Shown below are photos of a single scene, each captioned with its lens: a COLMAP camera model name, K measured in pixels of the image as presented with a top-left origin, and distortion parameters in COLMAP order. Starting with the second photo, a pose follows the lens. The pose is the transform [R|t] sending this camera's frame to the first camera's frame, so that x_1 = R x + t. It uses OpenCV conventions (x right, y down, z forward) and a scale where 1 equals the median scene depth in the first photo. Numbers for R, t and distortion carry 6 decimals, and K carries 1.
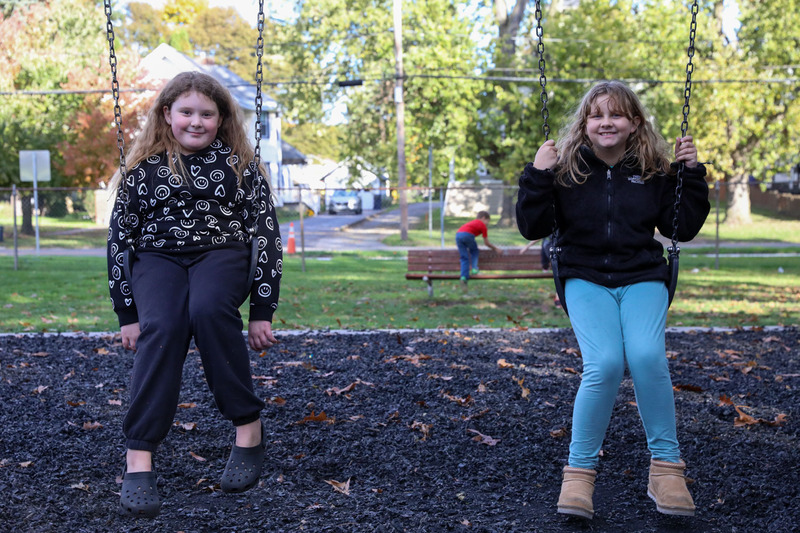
lens RADIAL K [[1388.3, 0, 400.1], [0, 1388.3, 267.8], [0, 0, 1]] dist [-0.003717, 0.000000]
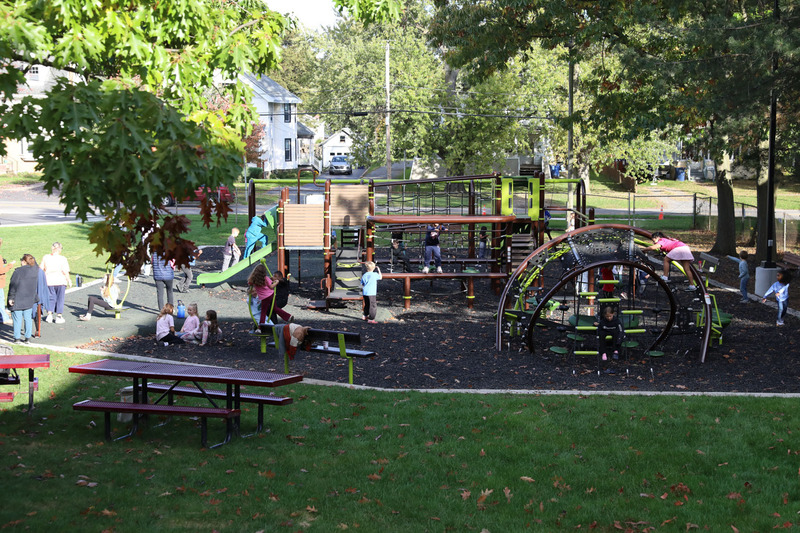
lens RADIAL K [[1448.9, 0, 399.9], [0, 1448.9, 266.6], [0, 0, 1]] dist [0.004519, 0.000000]
pose [[0.999269, 0.010762, 0.036691, -0.047404], [-0.012614, 0.998639, 0.050610, -0.030686], [-0.036097, -0.051035, 0.998044, -0.784743]]
